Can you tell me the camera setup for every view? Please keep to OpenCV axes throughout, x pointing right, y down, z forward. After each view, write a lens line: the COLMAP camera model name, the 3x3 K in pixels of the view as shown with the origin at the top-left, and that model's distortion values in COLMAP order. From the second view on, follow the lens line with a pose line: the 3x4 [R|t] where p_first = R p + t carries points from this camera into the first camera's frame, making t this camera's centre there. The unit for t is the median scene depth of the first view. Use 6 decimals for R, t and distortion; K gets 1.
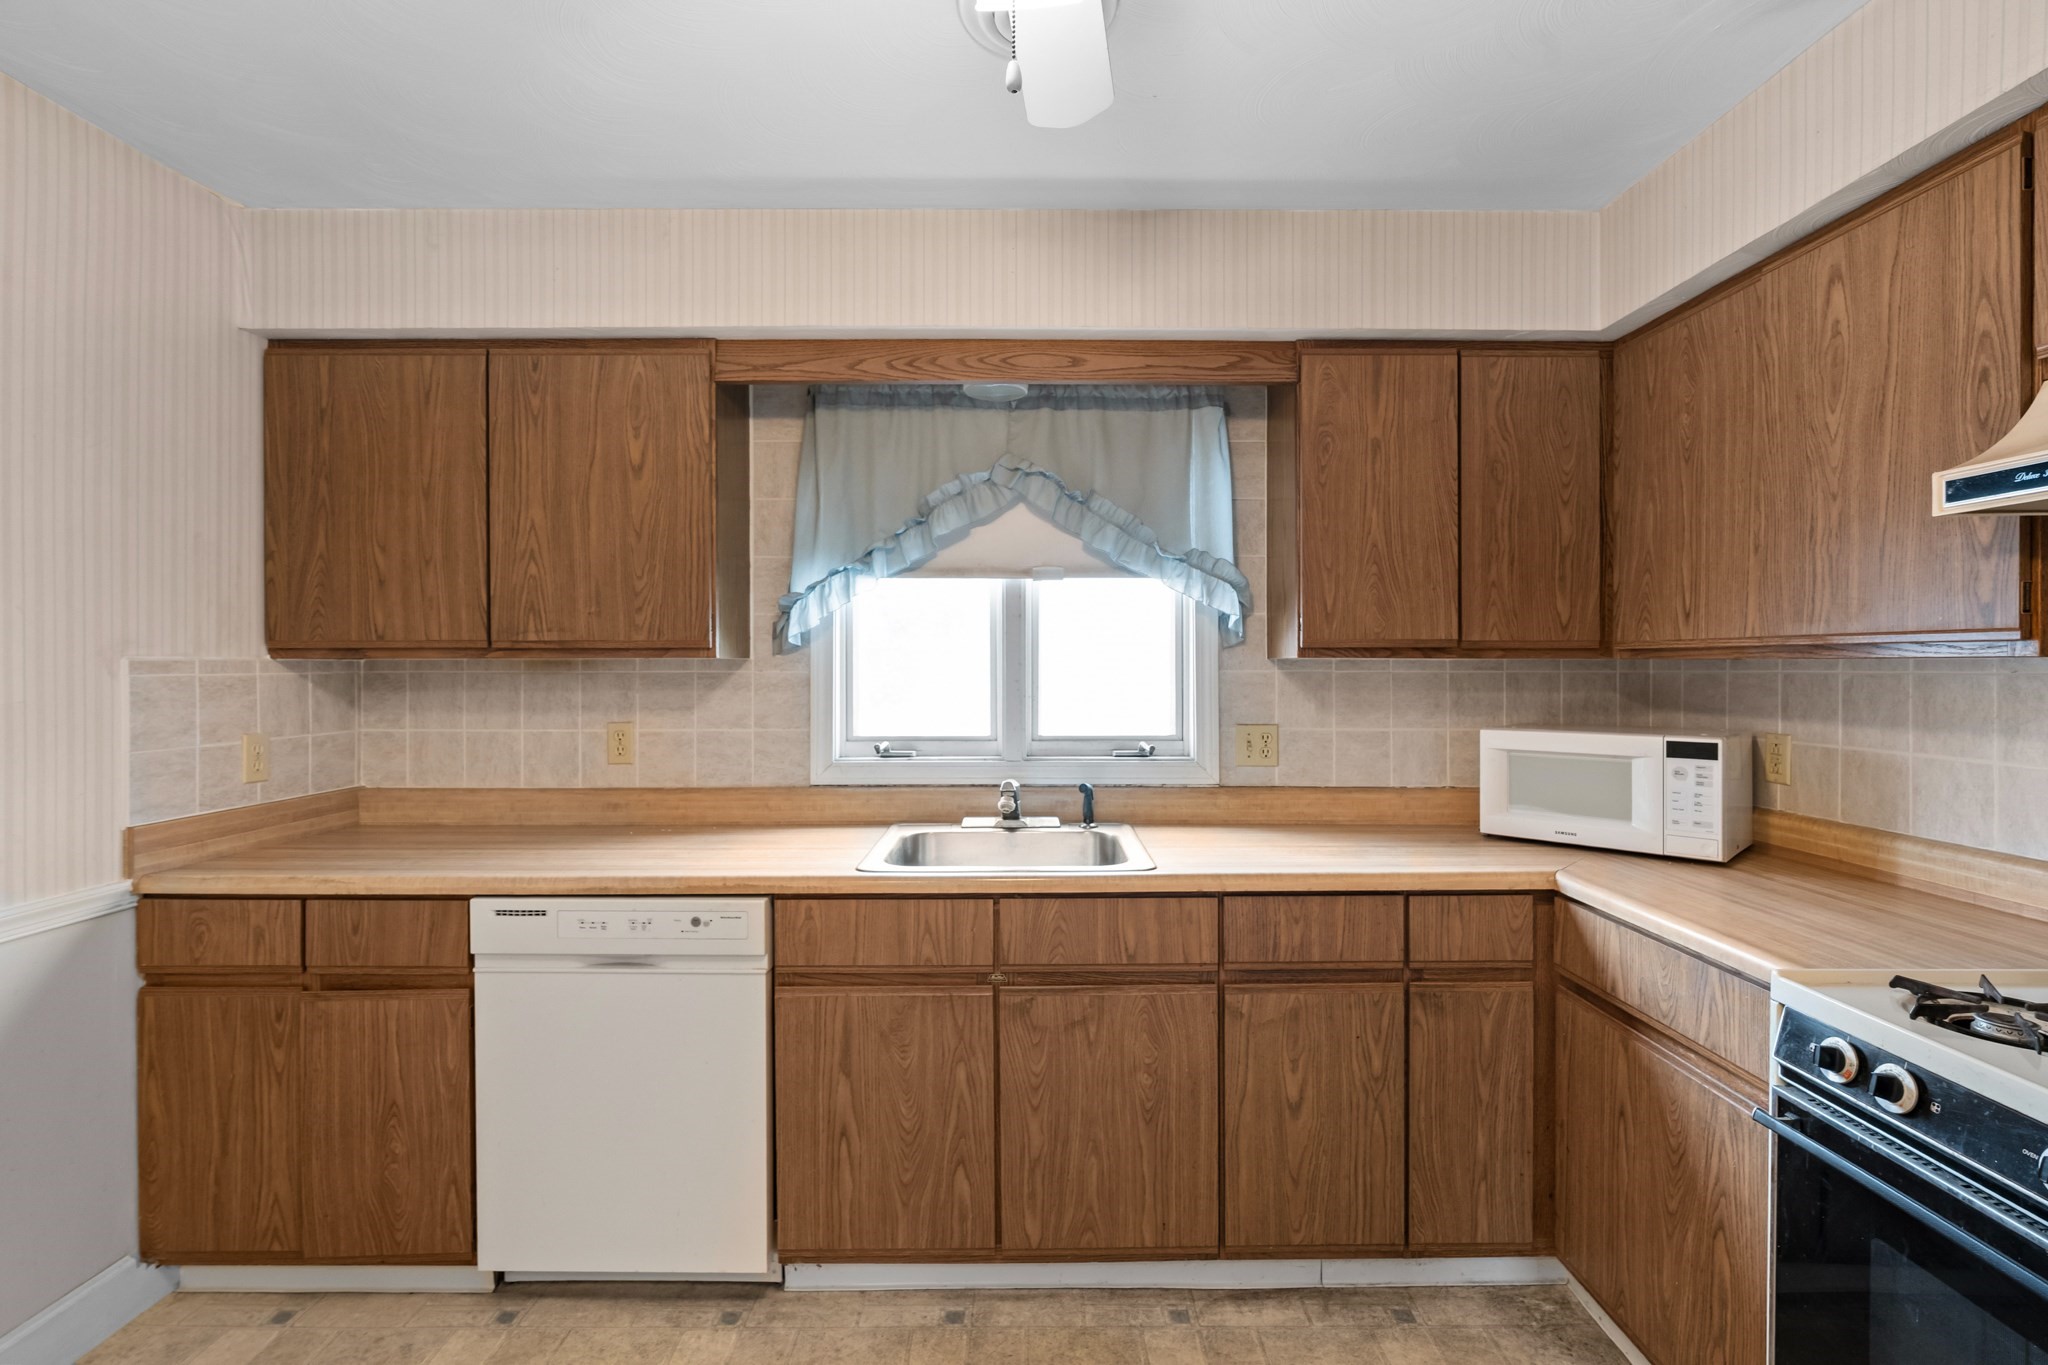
lens RADIAL K [[923.1, 0, 1033.7], [0, 923.1, 668.3], [0, 0, 1]] dist [-0.017224, 0.007867]
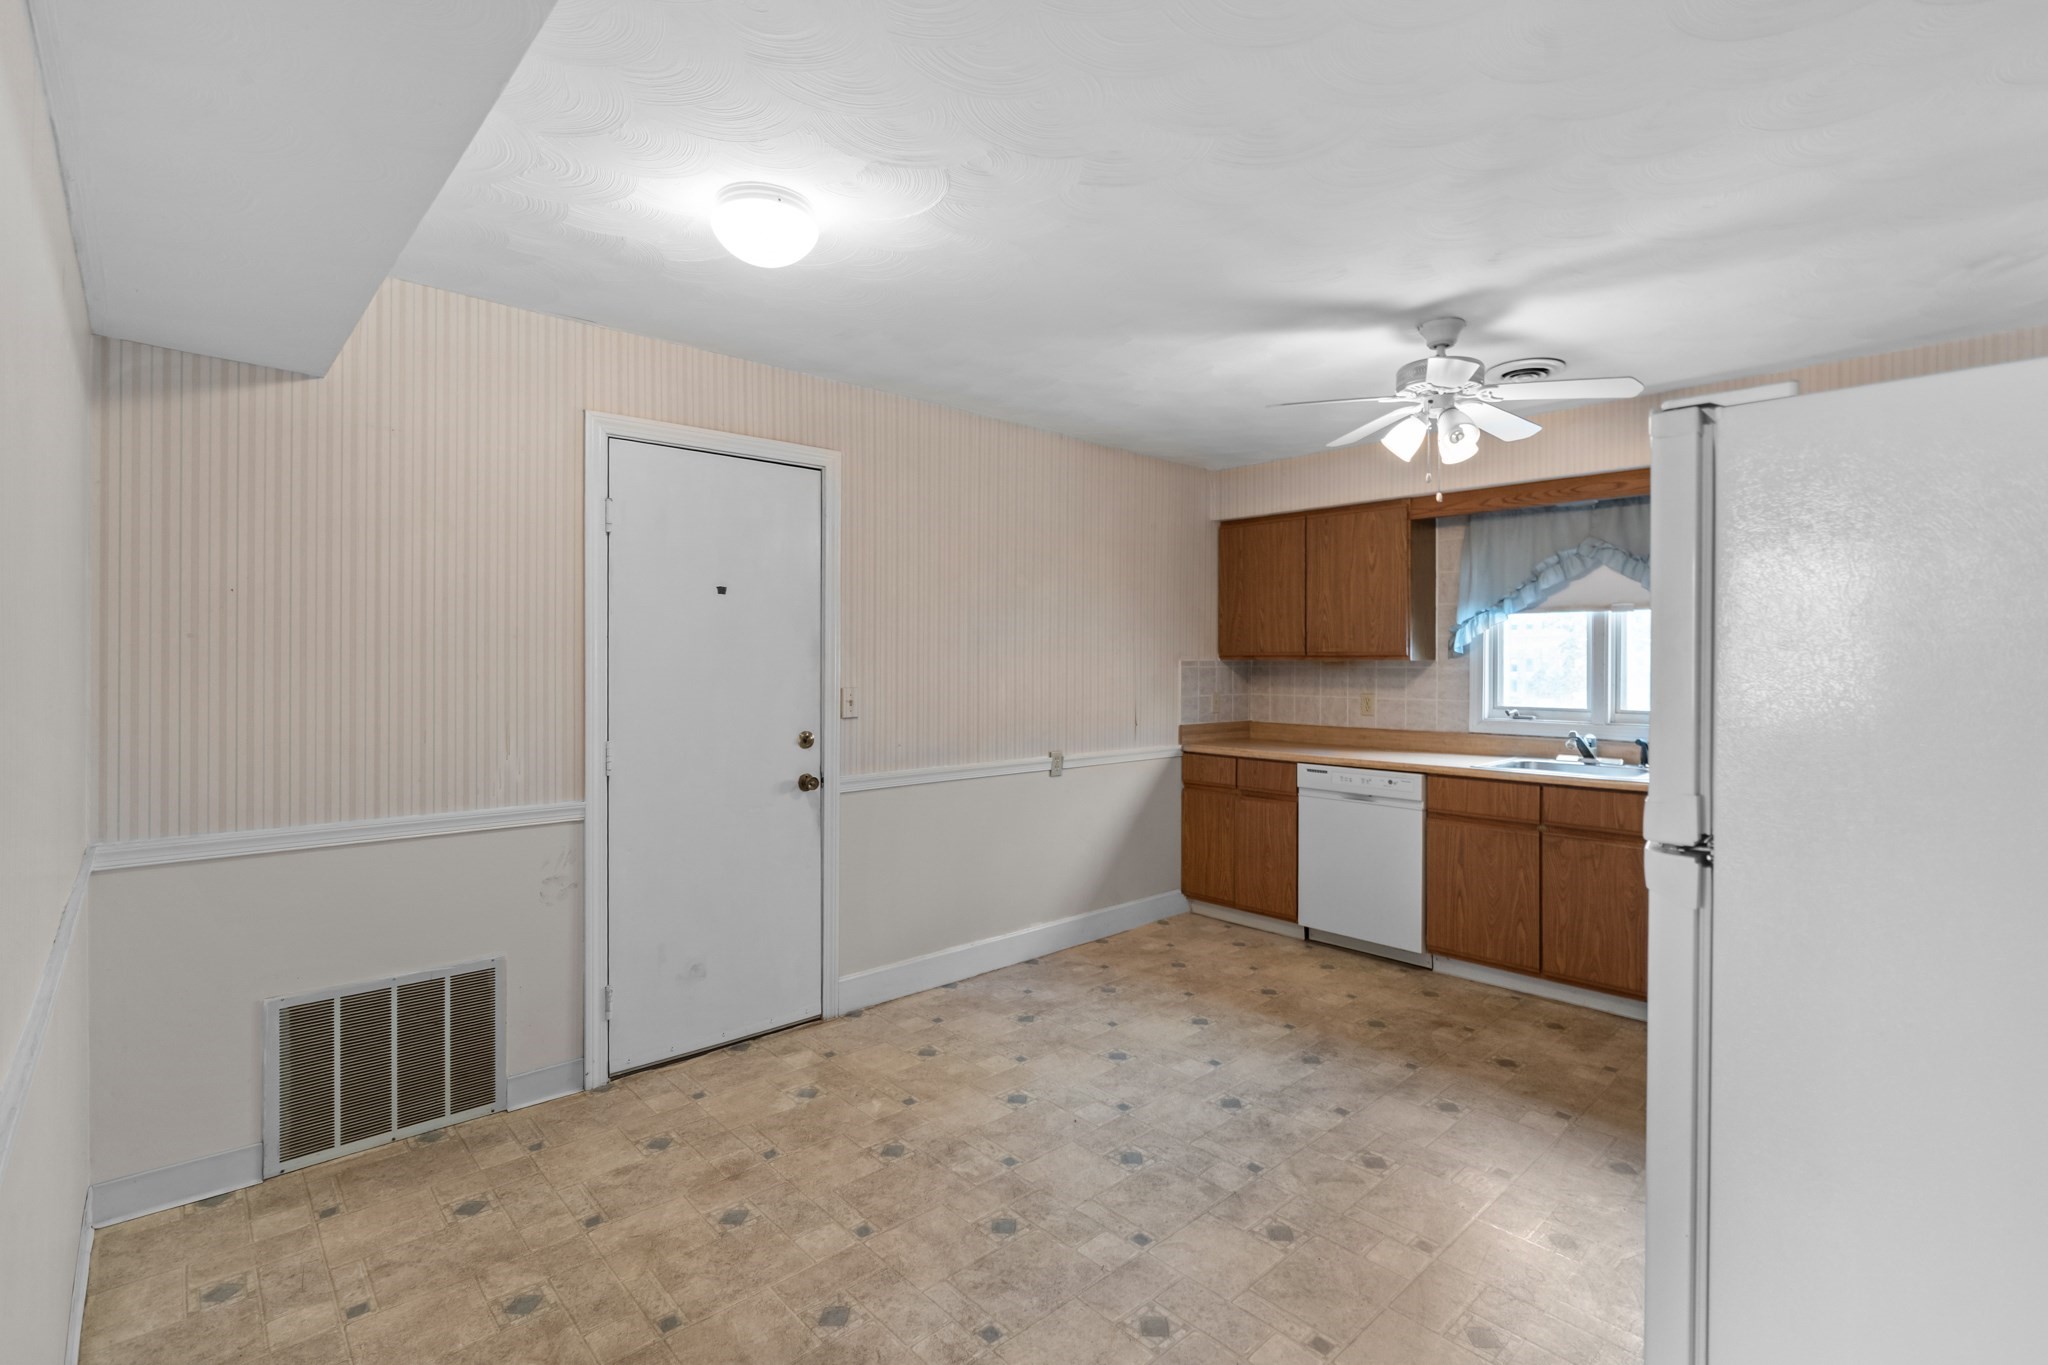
lens RADIAL K [[923.1, 0, 1033.7], [0, 923.1, 668.3], [0, 0, 1]] dist [-0.017224, 0.007867]
pose [[0.681826, 0.008271, -0.731468, 0.606543], [-0.007556, 0.999962, 0.004264, 0.003831], [0.731475, 0.002620, 0.681863, -1.031593]]
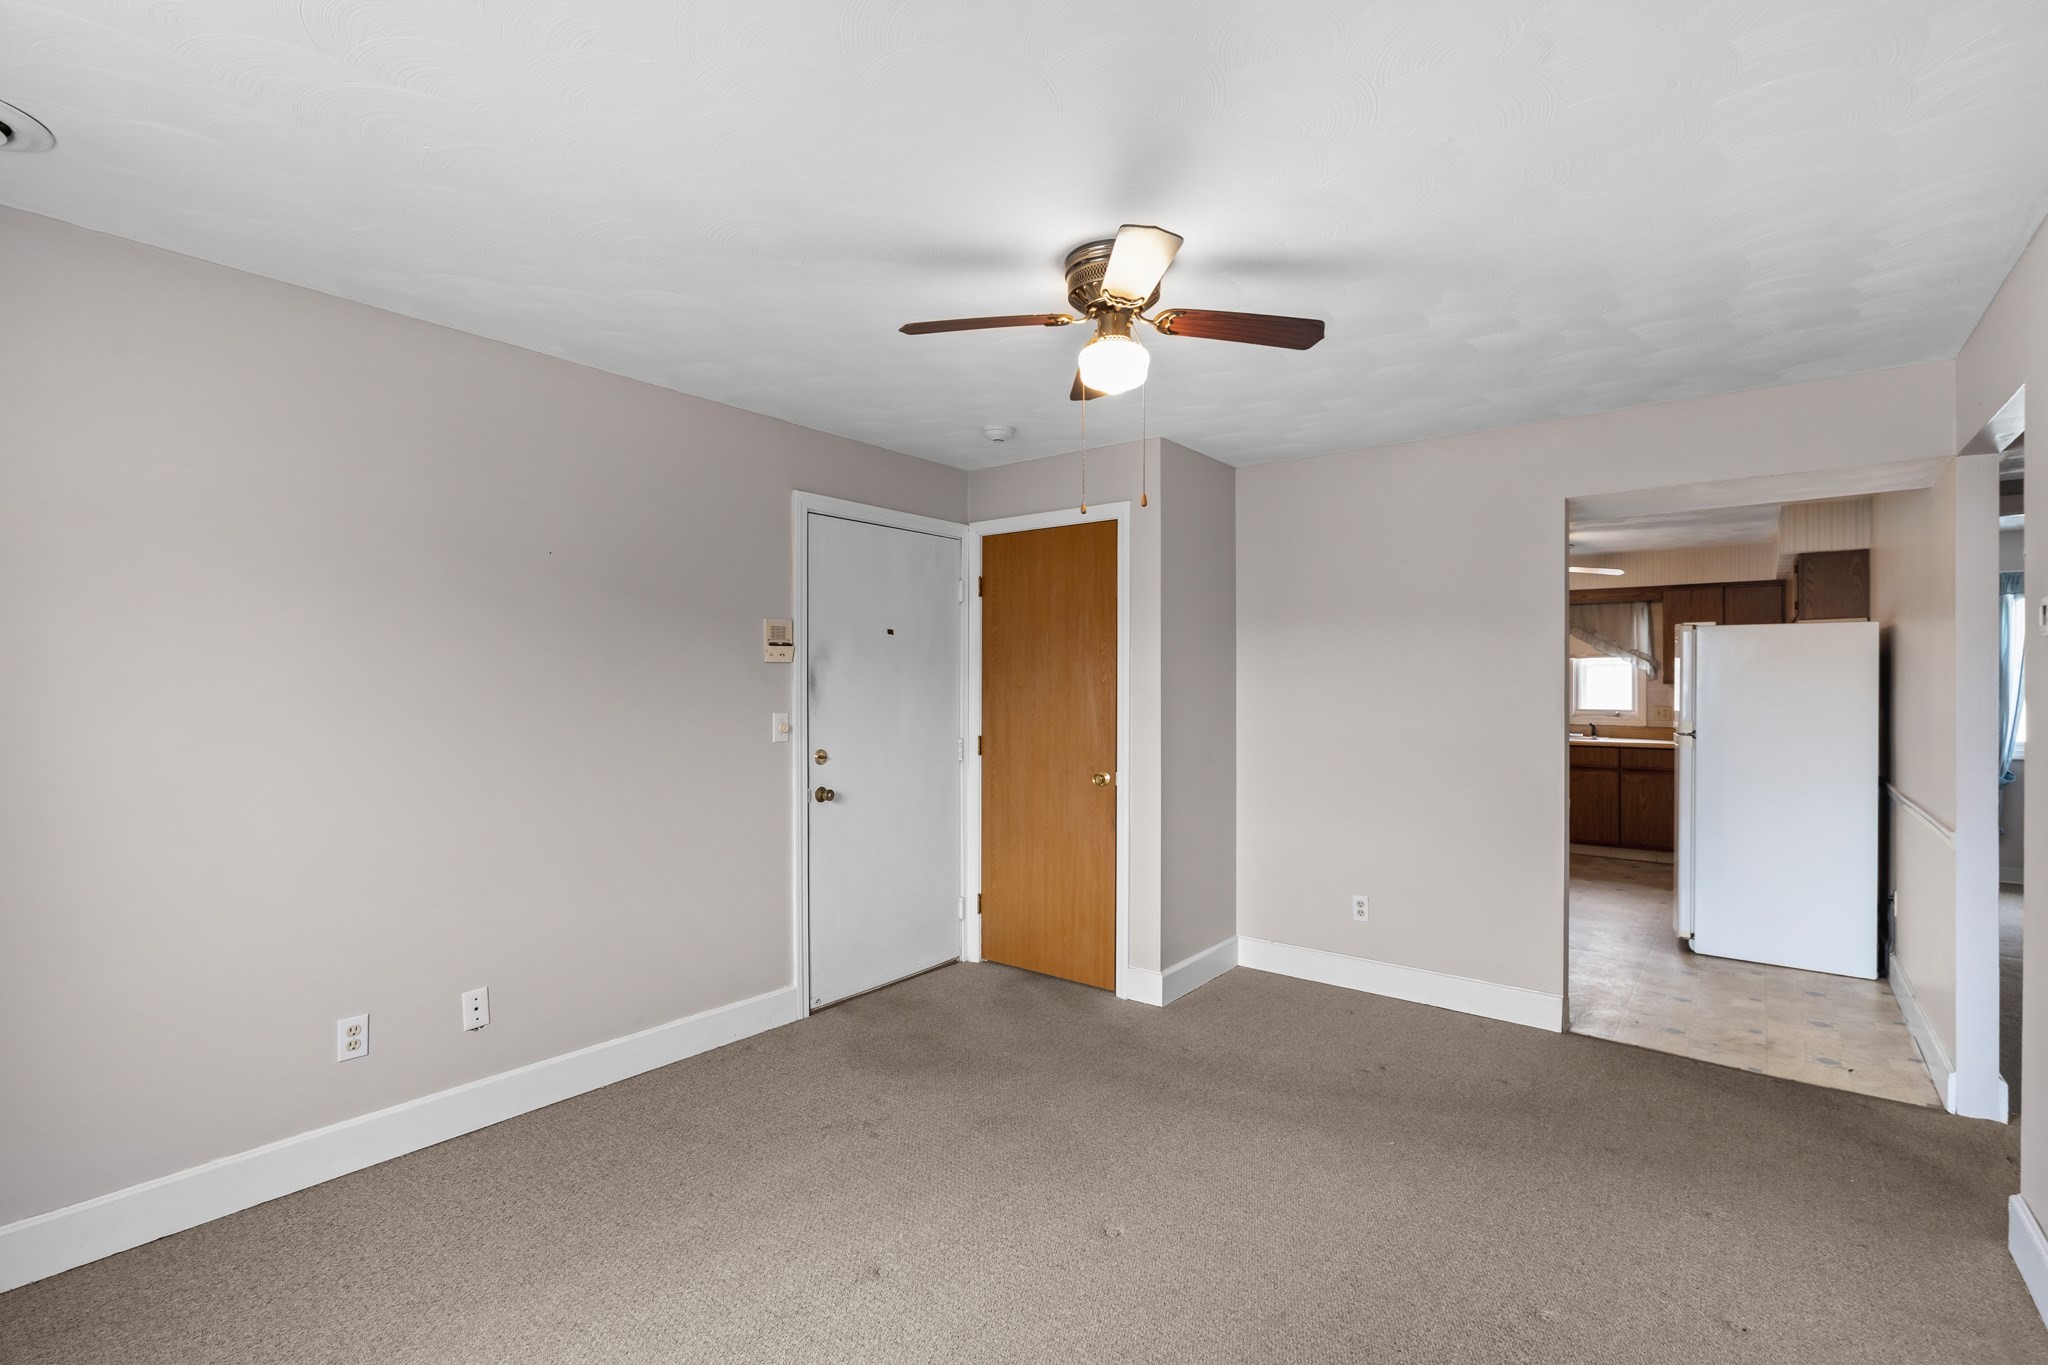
lens RADIAL K [[883.8, 0, 1072.9], [0, 883.8, 687.2], [0, 0, 1]] dist [0.000479, 0.000092]
pose [[0.791907, 0.000655, -0.610641, 0.607651], [-0.000923, 1.000000, -0.000125, 0.002212], [0.610640, 0.000662, 0.791908, -3.051338]]
